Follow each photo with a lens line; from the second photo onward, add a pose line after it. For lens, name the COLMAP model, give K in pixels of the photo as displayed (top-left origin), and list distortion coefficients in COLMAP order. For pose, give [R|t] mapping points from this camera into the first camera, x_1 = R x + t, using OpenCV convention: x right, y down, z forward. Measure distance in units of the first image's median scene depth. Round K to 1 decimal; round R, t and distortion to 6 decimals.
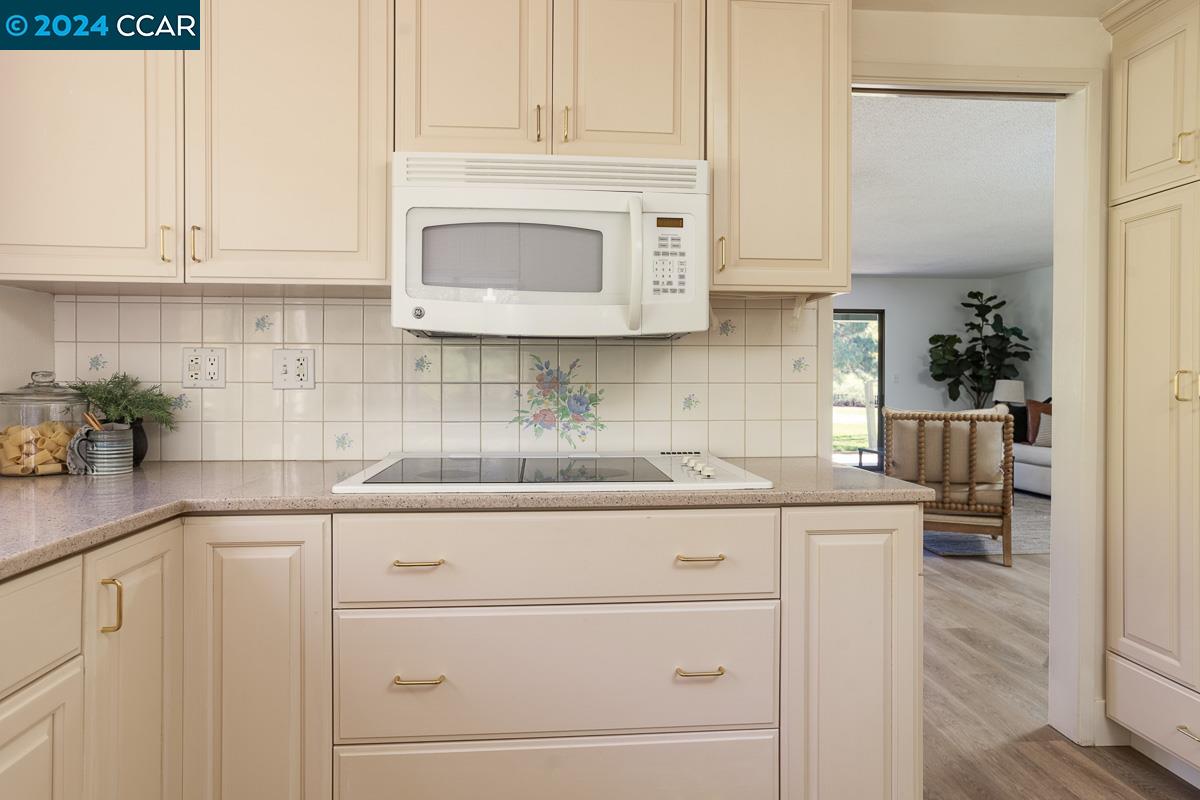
lens RADIAL K [[710.3, 0, 595.0], [0, 710.3, 368.0], [0, 0, 1]] dist [-0.031548, 0.042254]
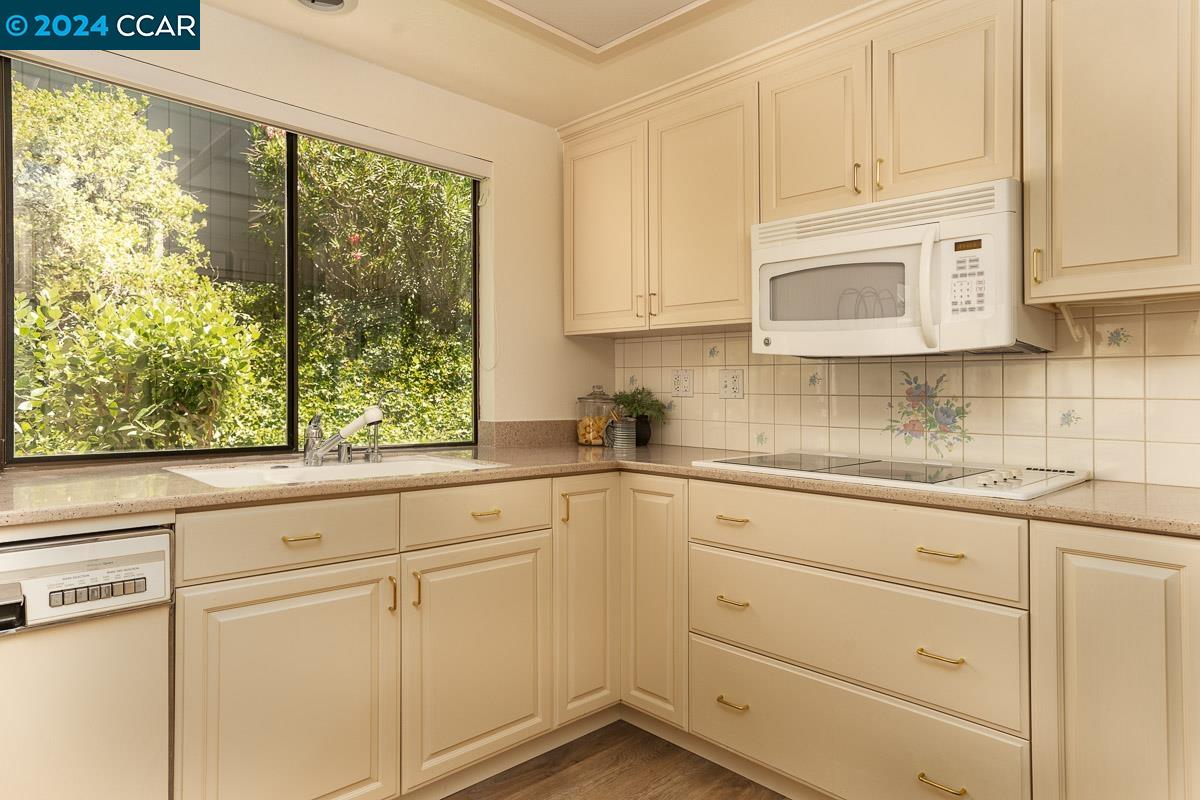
lens RADIAL K [[710.3, 0, 595.0], [0, 710.3, 368.0], [0, 0, 1]] dist [-0.031548, 0.042254]
pose [[0.634043, -0.019498, -0.773052, 0.550809], [0.001139, 0.999705, -0.024281, 0.003986], [0.773297, 0.014515, 0.633878, -0.100438]]
